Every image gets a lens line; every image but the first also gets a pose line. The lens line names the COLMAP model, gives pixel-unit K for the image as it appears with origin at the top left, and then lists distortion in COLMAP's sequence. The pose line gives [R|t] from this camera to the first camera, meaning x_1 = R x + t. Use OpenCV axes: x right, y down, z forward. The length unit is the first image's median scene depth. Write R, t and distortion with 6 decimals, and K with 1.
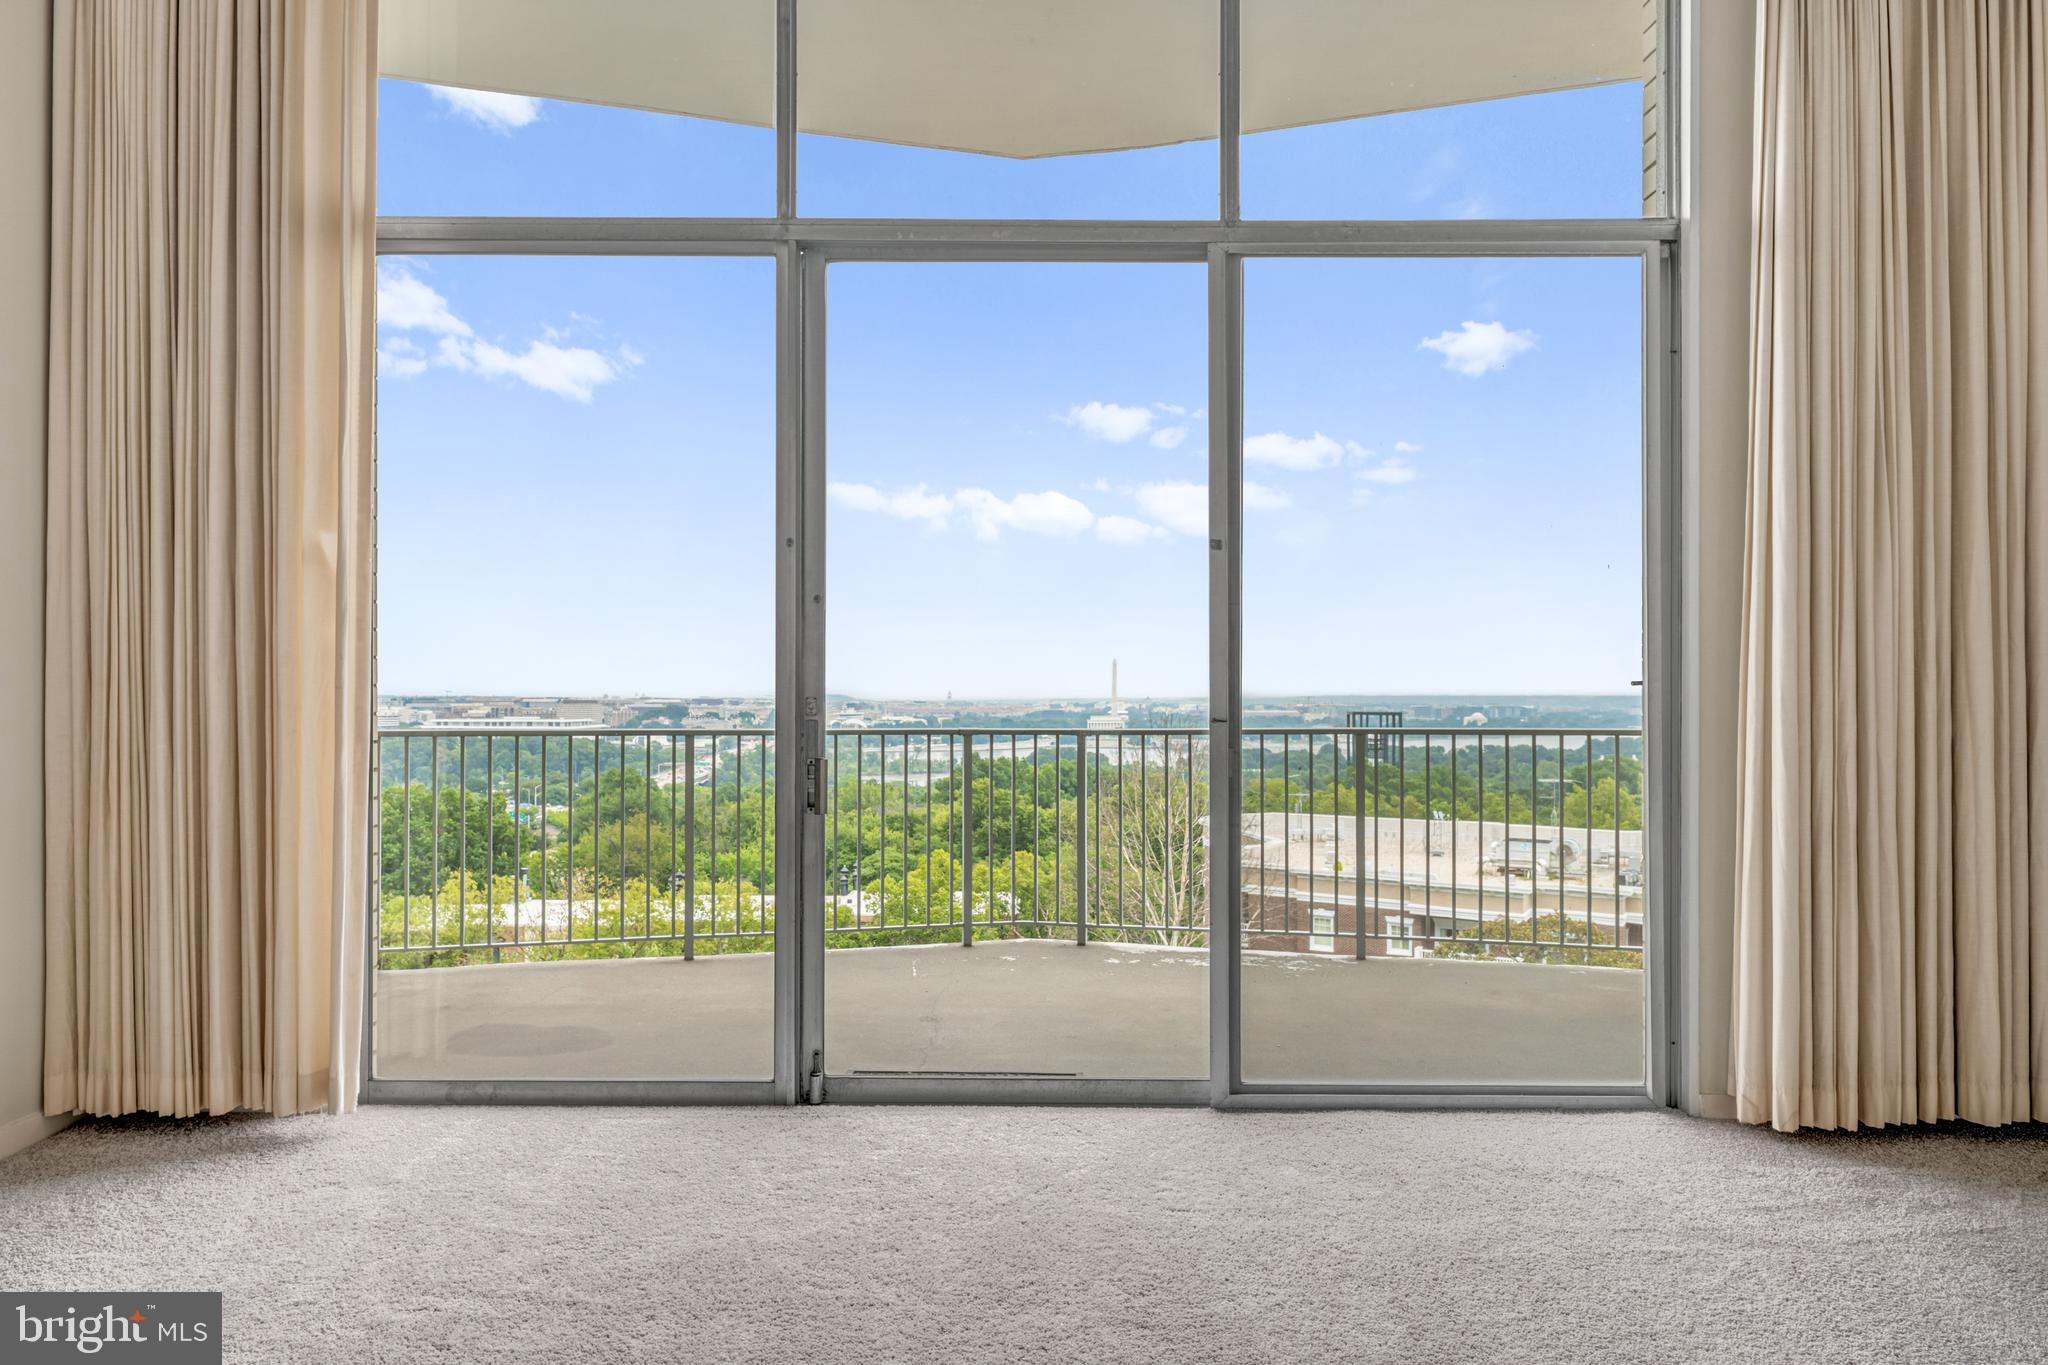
lens RADIAL K [[1209.6, 0, 1020.1], [0, 1209.6, 688.4], [0, 0, 1]] dist [0.006748, 0.001387]
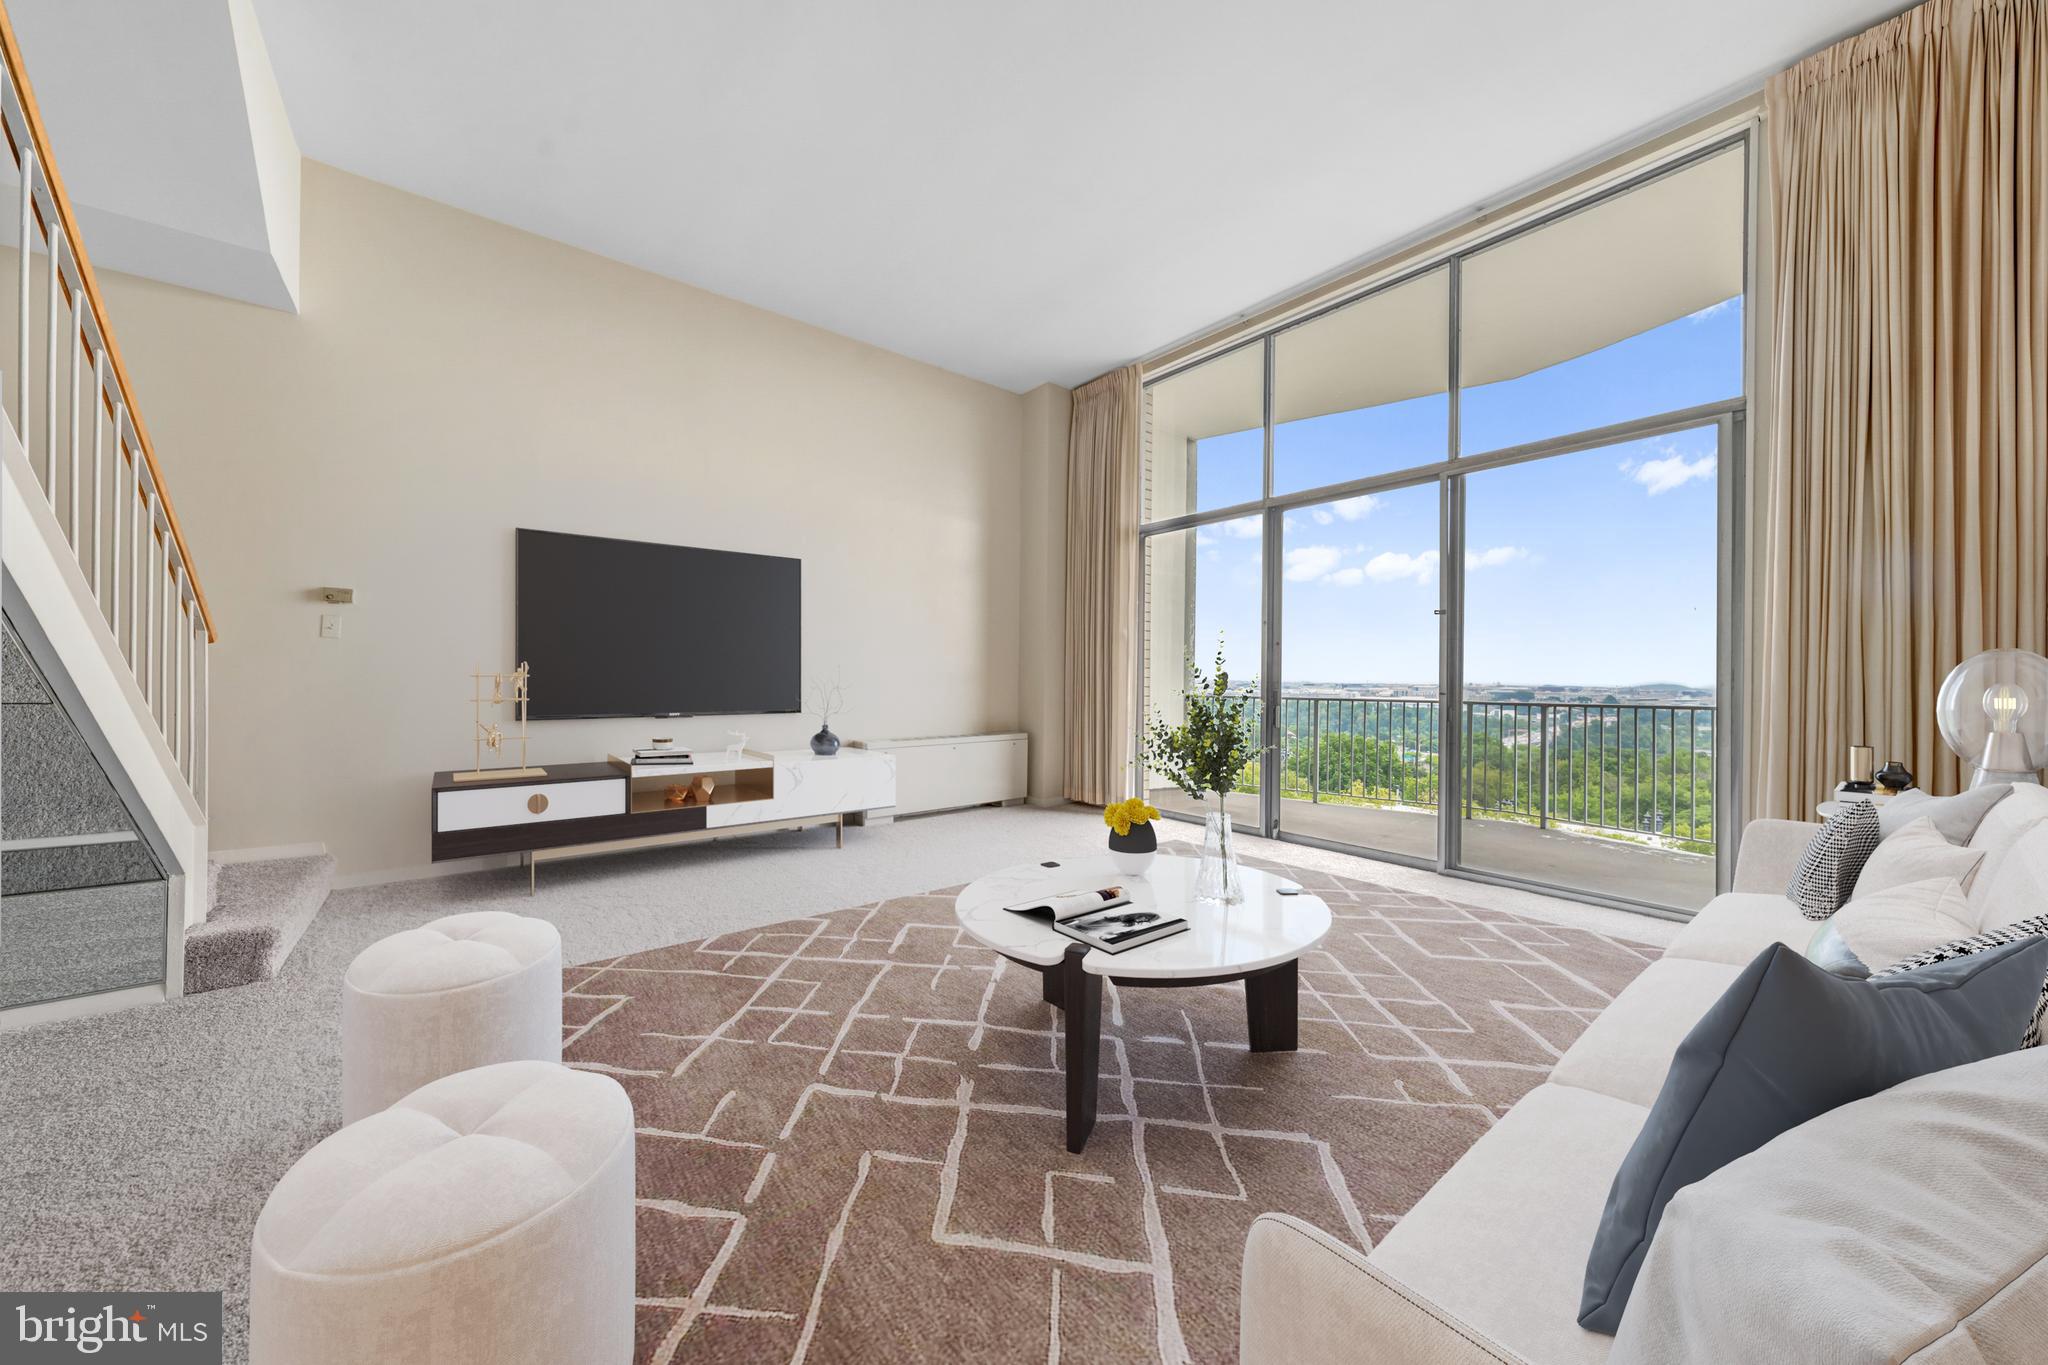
lens RADIAL K [[708.6, 0, 1012.5], [0, 708.6, 685.2], [0, 0, 1]] dist [-0.005210, 0.000213]
pose [[0.615724, 0.009901, -0.787899, 0.673476], [-0.002345, 0.999940, 0.010734, -0.000863], [0.787958, -0.004761, 0.615710, -0.371505]]
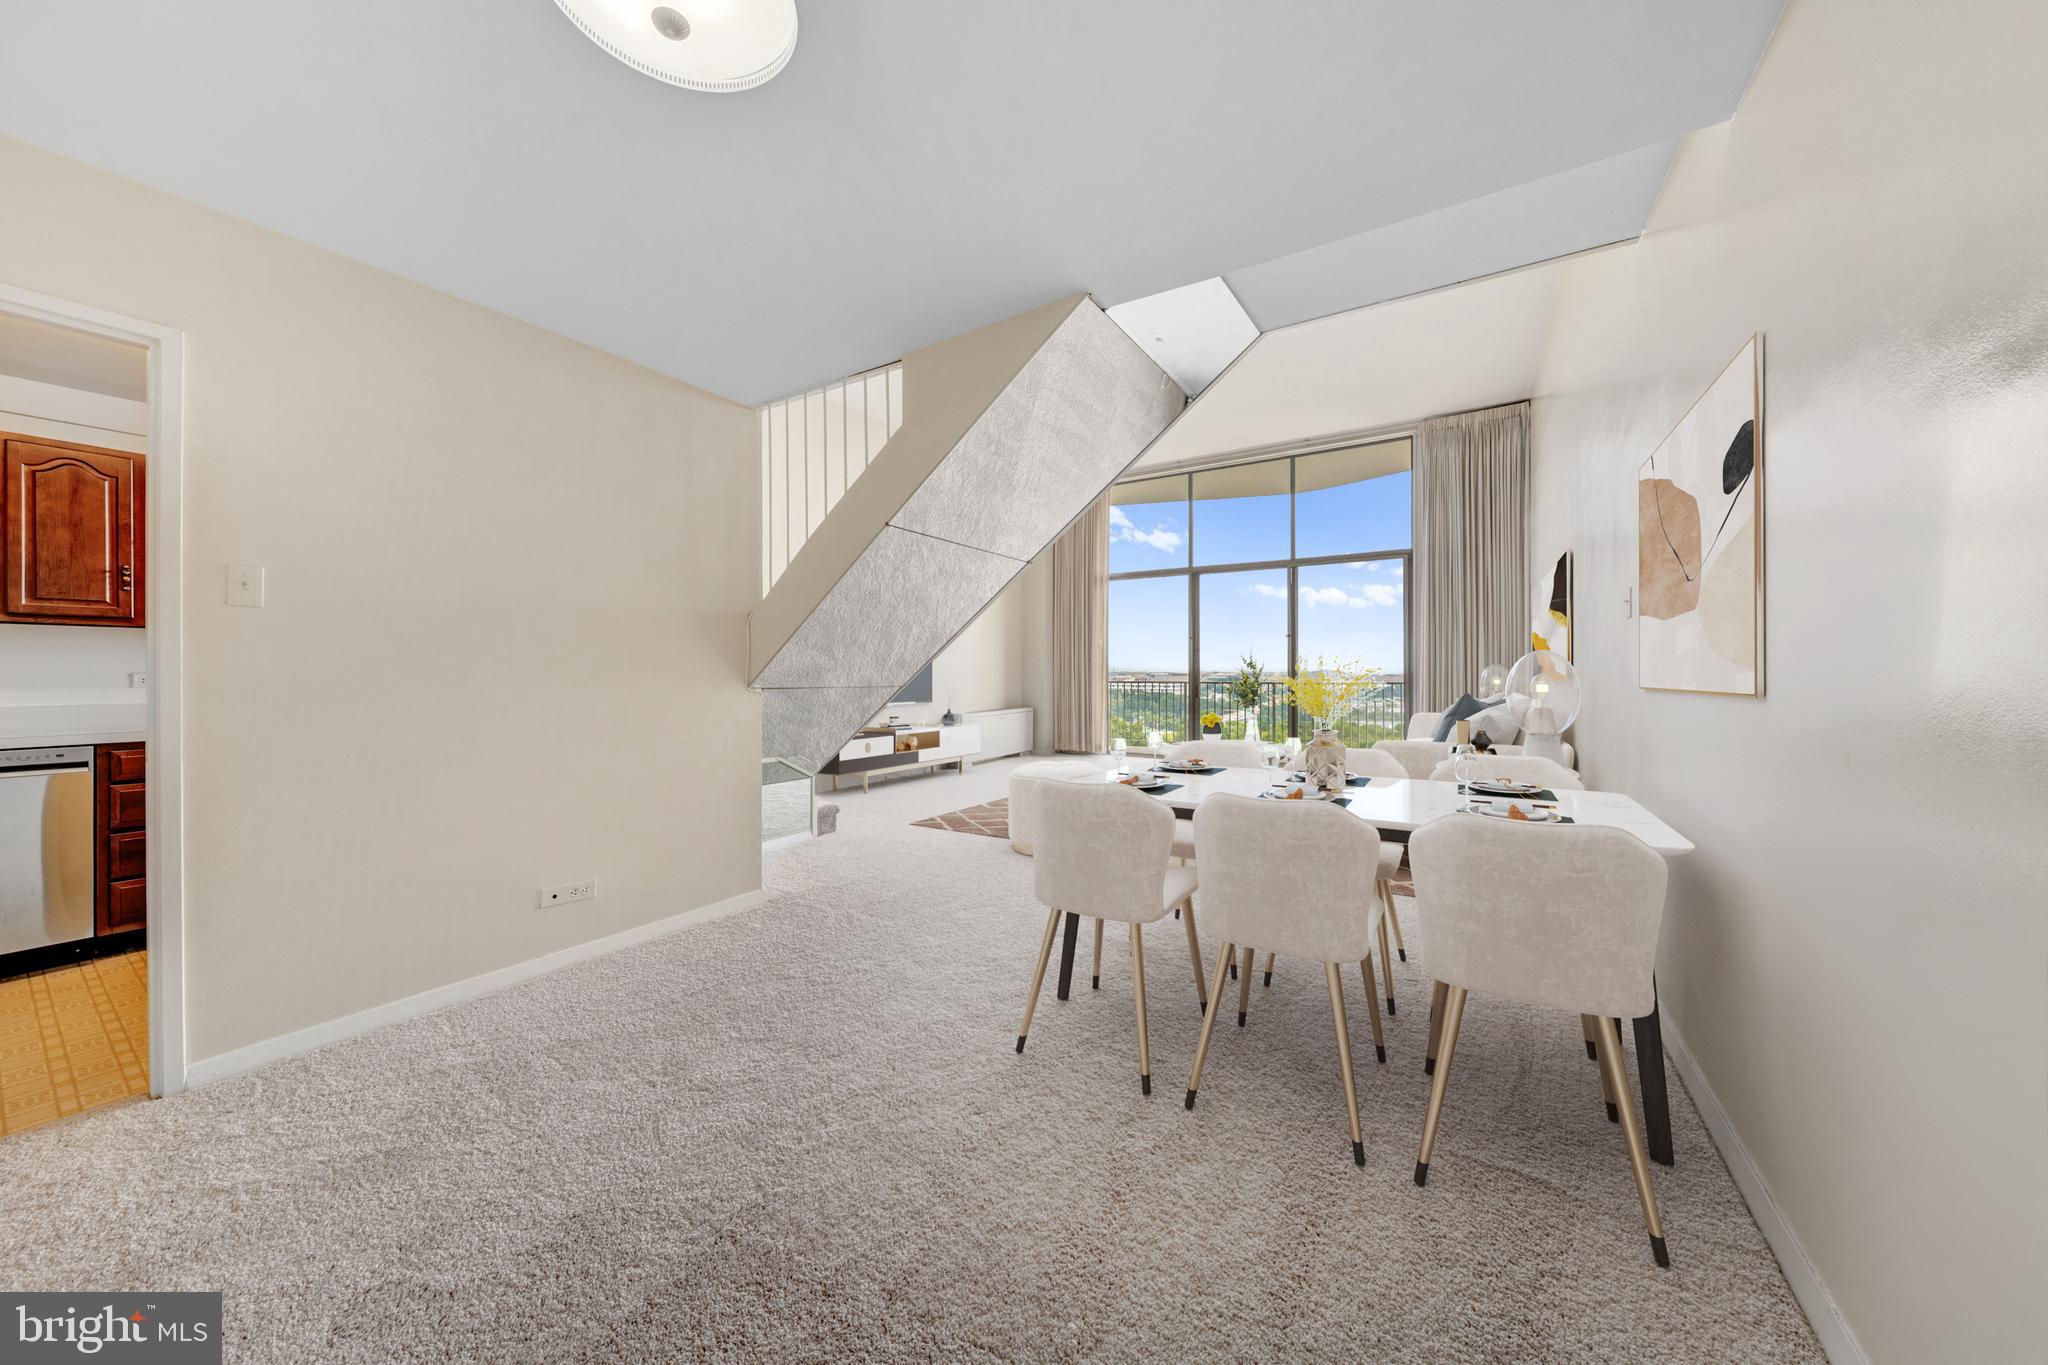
lens RADIAL K [[695.9, 0, 1024.1], [0, 695.9, 672.9], [0, 0, 1]] dist [-0.000101, -0.000033]
pose [[0.833993, 0.001653, -0.551772, 0.722650], [0.004352, 0.999945, 0.009574, -0.017516], [0.551758, -0.010386, 0.833940, -1.513558]]
